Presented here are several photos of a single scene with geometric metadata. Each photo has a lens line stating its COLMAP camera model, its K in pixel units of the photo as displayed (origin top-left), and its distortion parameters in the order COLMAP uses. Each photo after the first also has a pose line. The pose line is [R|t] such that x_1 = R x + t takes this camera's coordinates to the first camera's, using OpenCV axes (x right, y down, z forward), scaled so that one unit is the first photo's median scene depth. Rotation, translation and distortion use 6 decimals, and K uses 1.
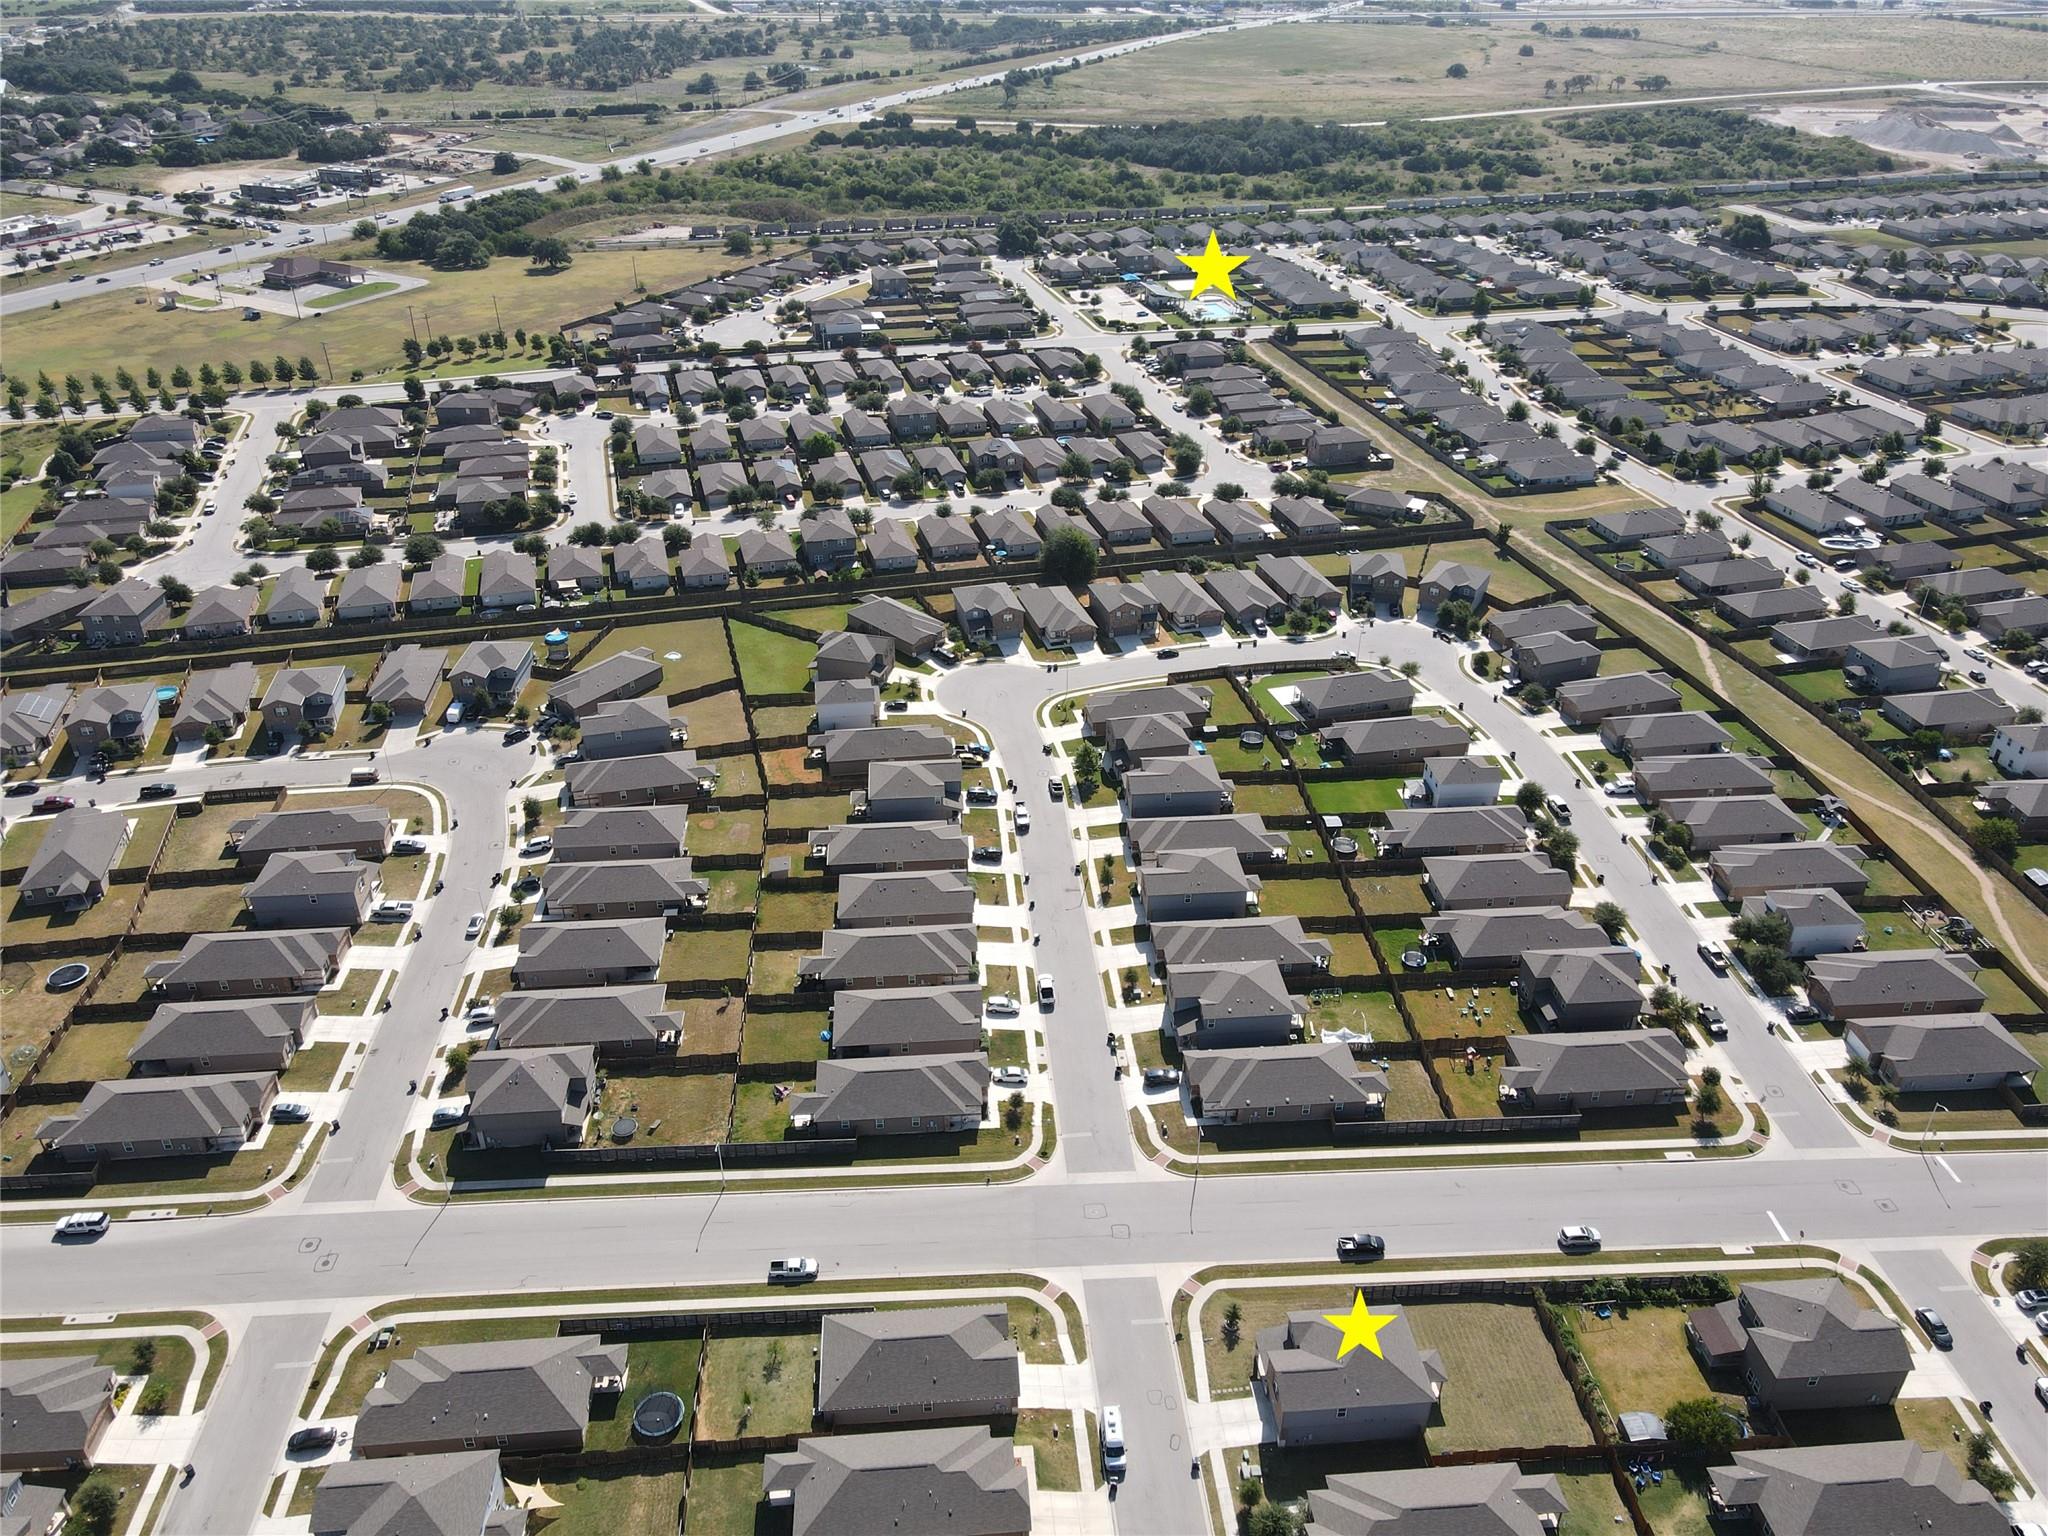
lens RADIAL K [[1508.9, 0, 1021.4], [0, 1508.9, 766.6], [0, 0, 1]] dist [-0.009501, 0.050987]
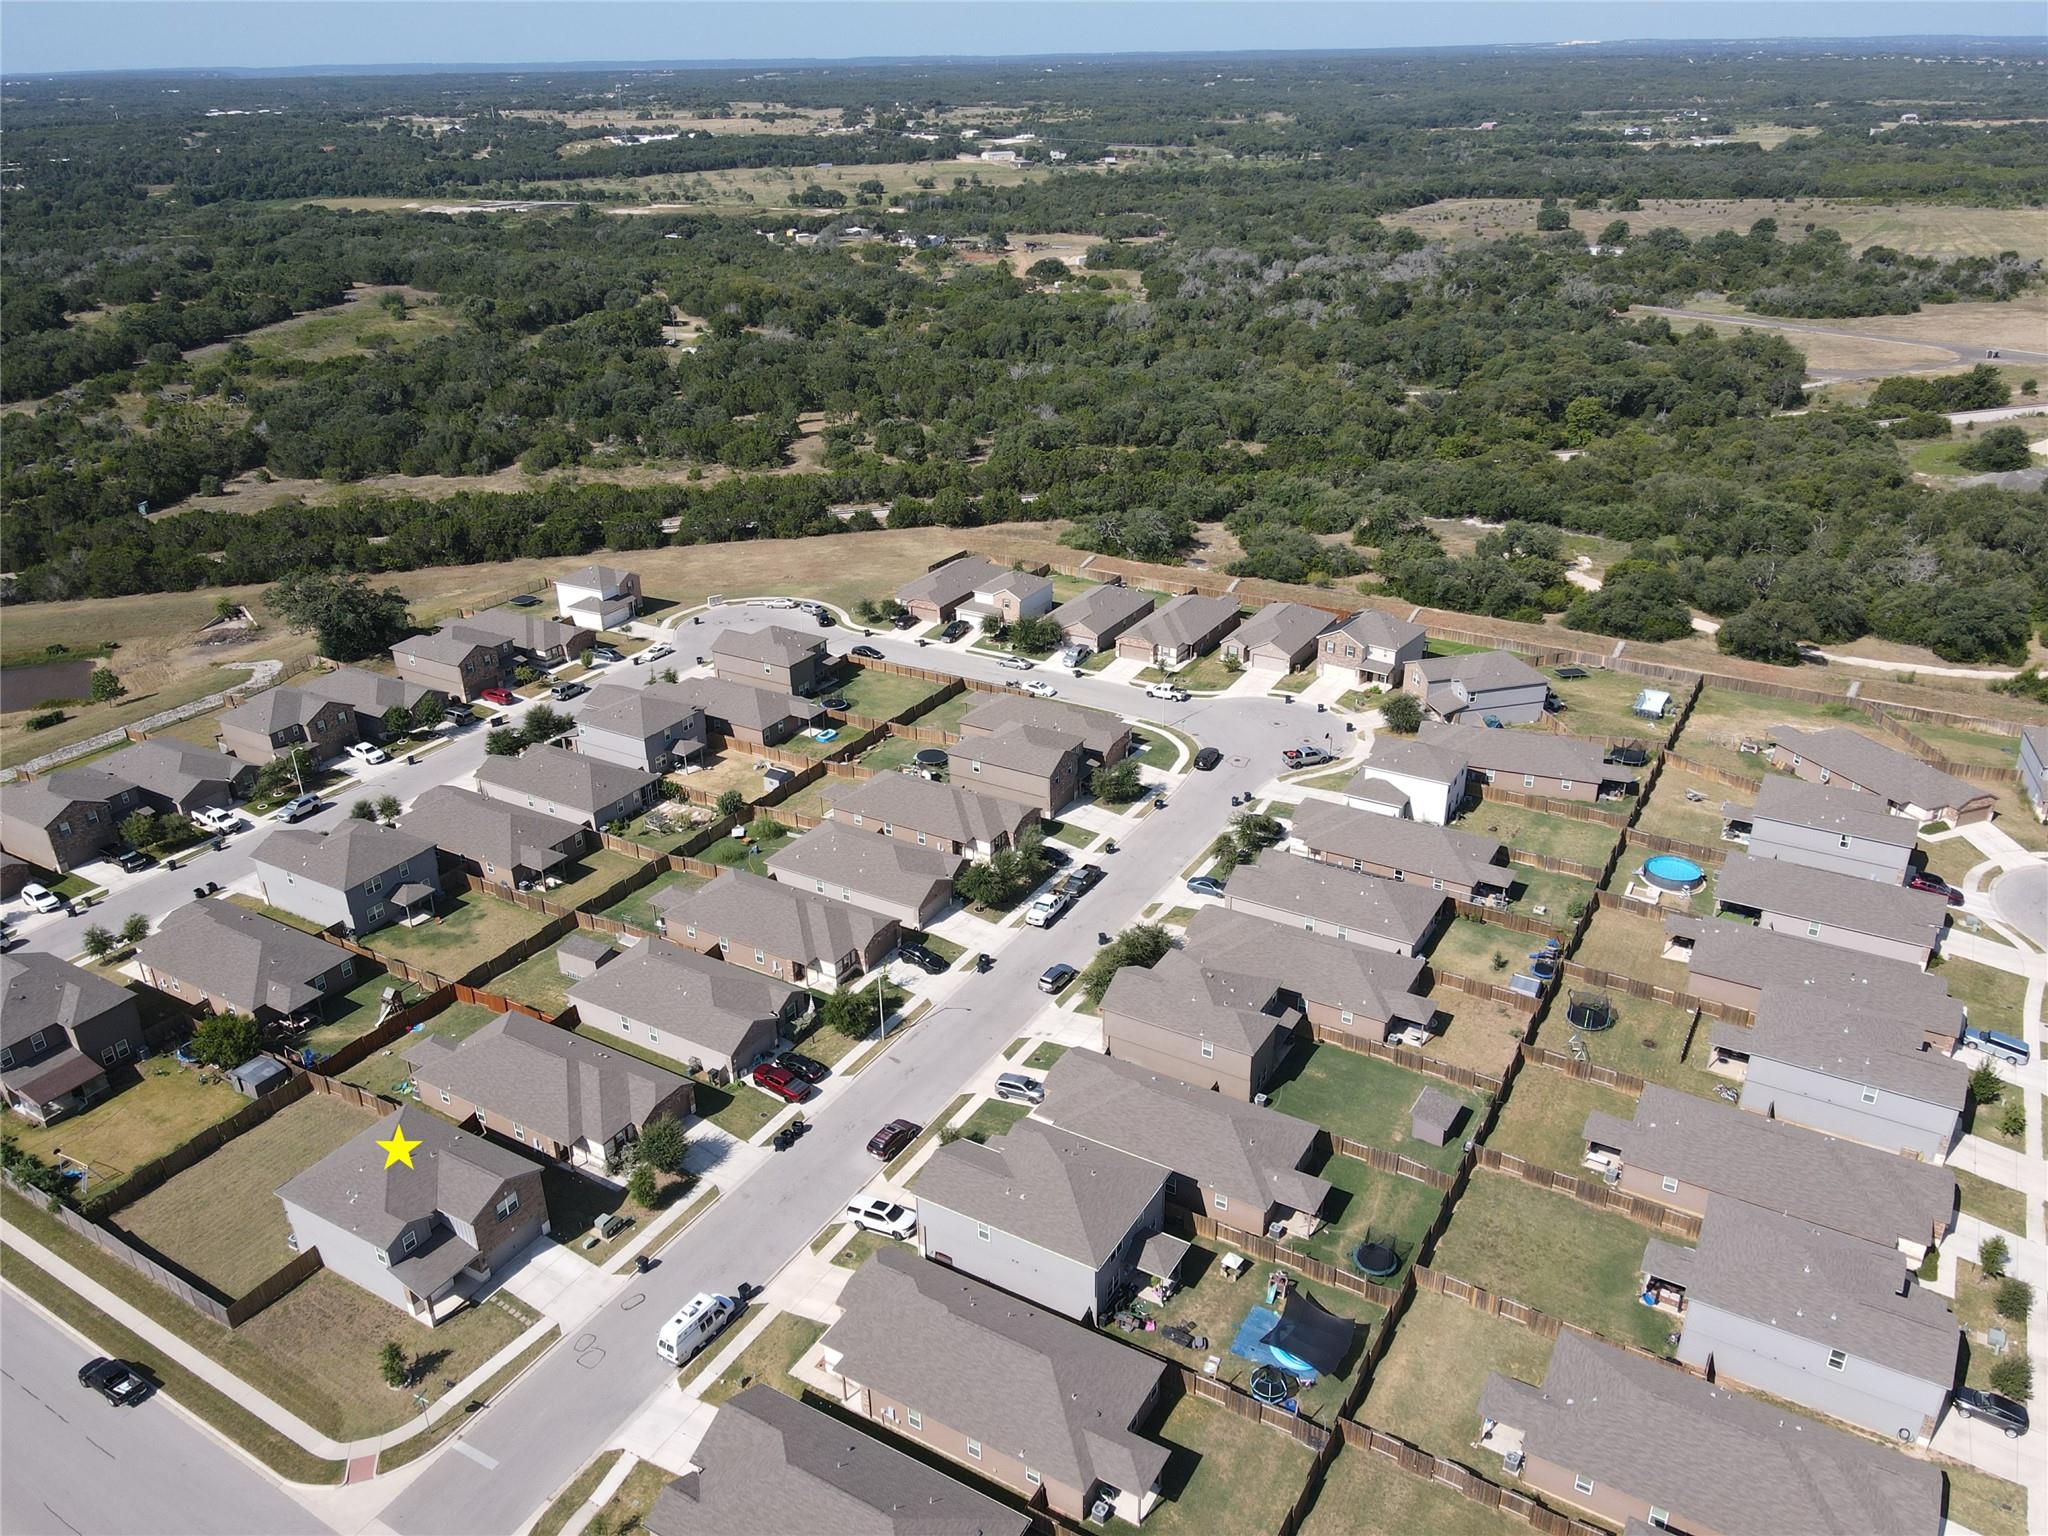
lens RADIAL K [[1508.9, 0, 1021.4], [0, 1508.9, 766.6], [0, 0, 1]] dist [-0.009501, 0.050987]
pose [[-0.817368, -0.231531, 0.527543, -0.349649], [0.308196, 0.597923, 0.739935, -0.168941], [-0.486748, 0.767386, -0.417366, 0.964030]]
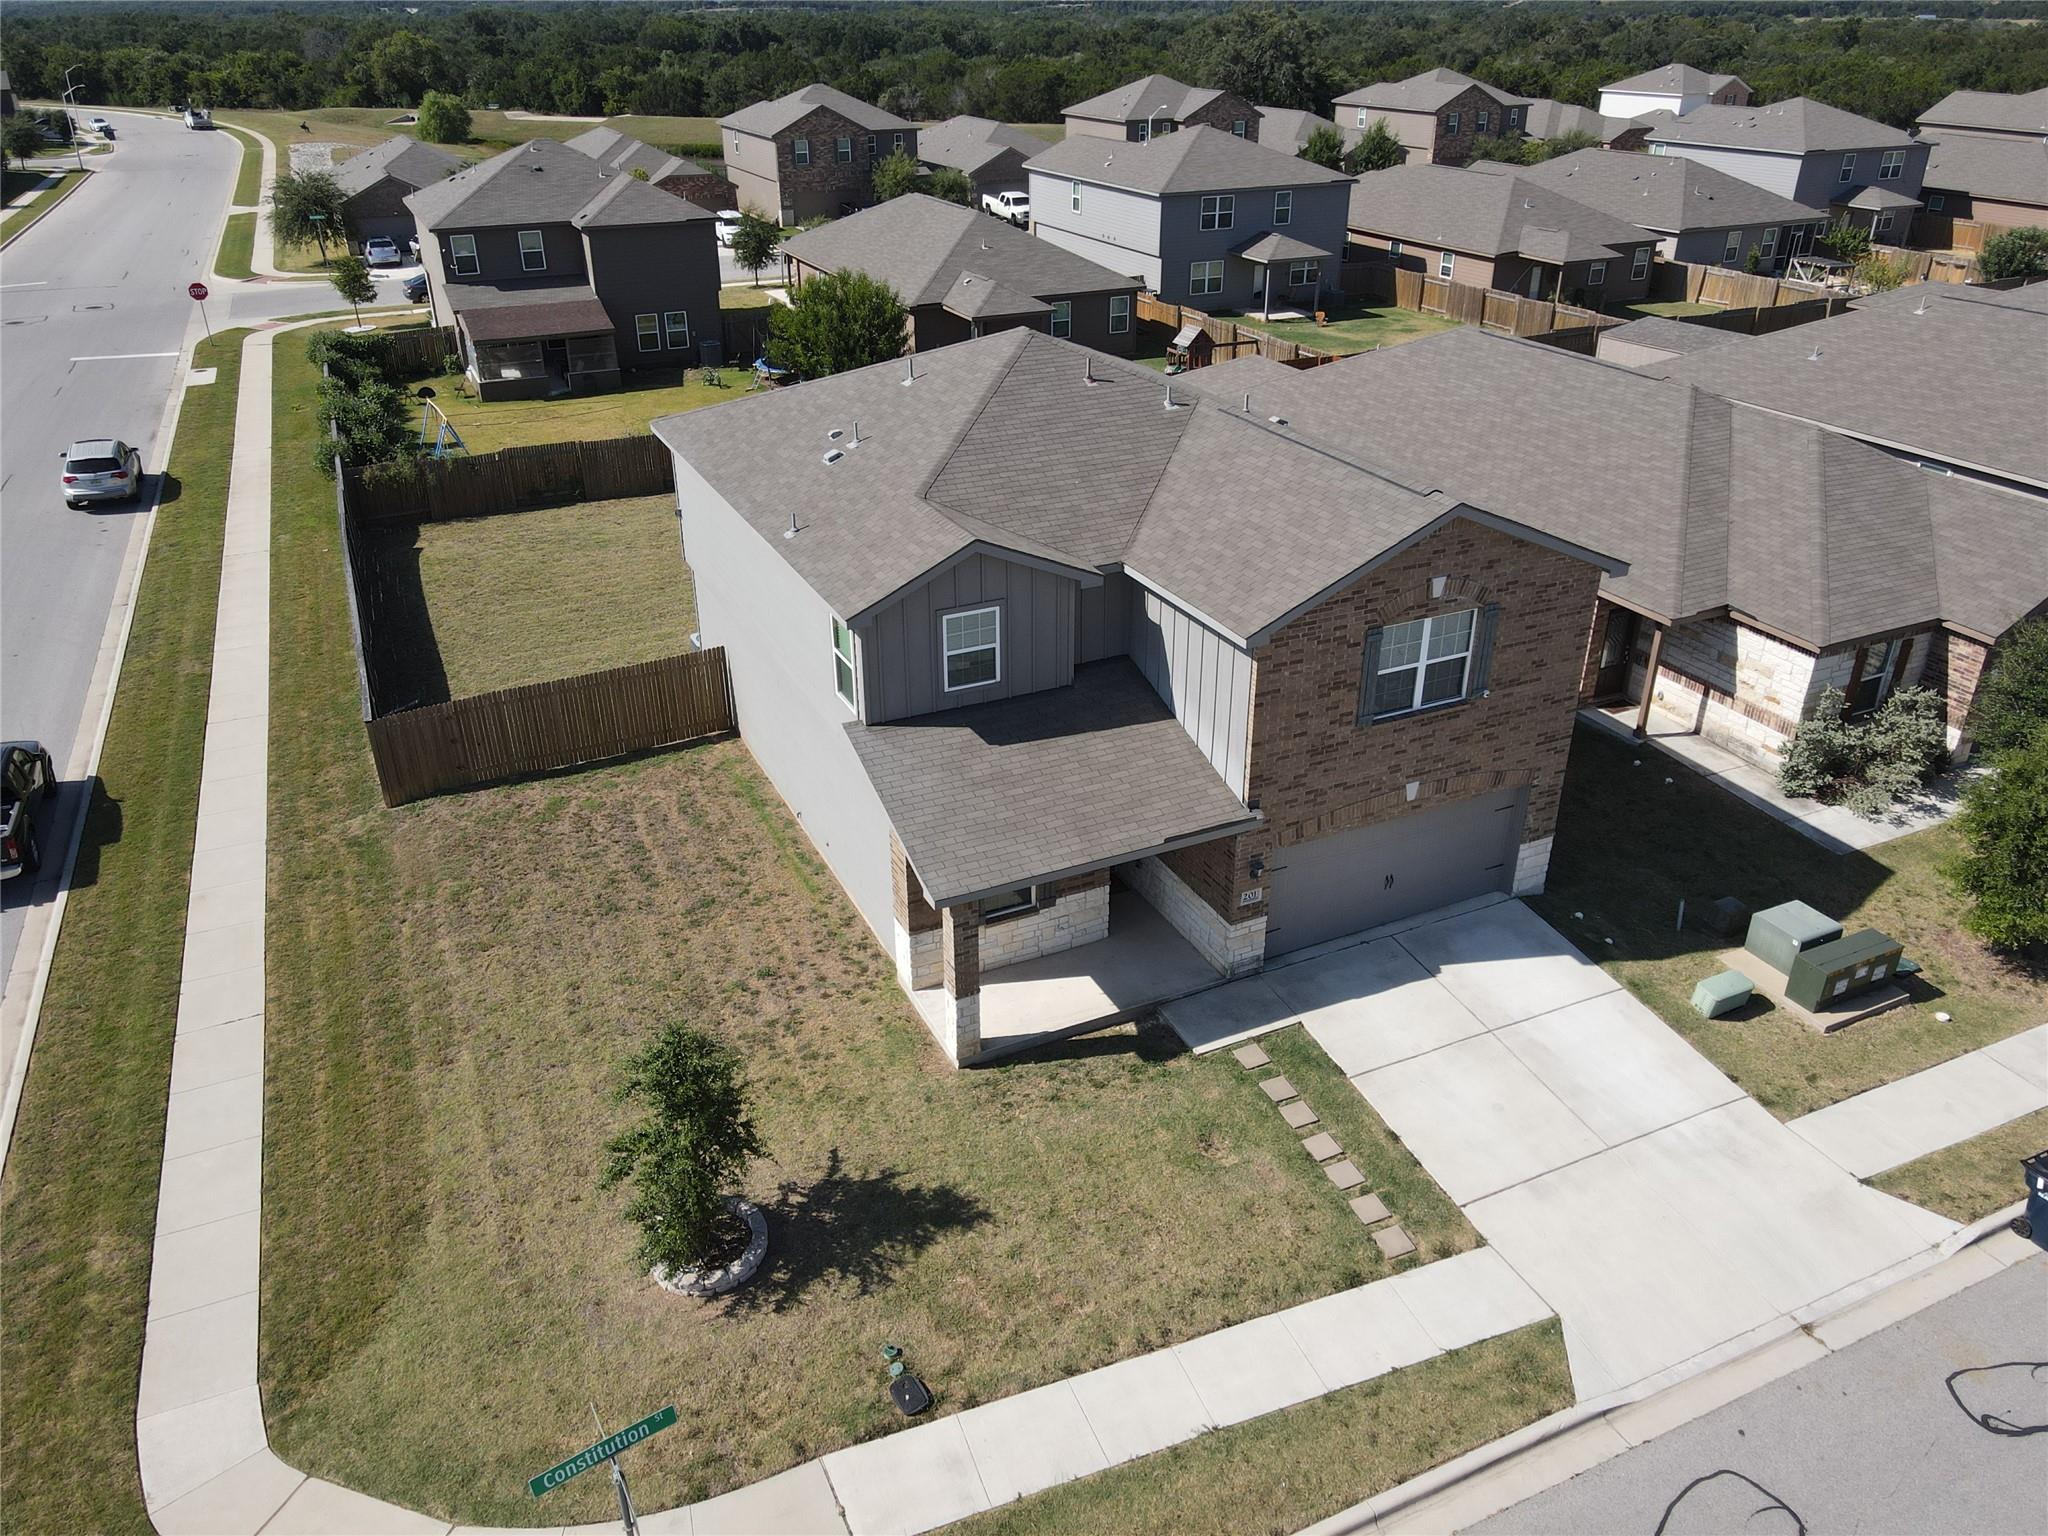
lens RADIAL K [[1508.9, 0, 1021.4], [0, 1508.9, 766.6], [0, 0, 1]] dist [-0.009501, 0.050987]
pose [[-0.351821, -0.425064, 0.833992, 0.050682], [0.480114, 0.682892, 0.550590, 0.299315], [-0.803562, 0.594120, -0.036177, 0.985898]]
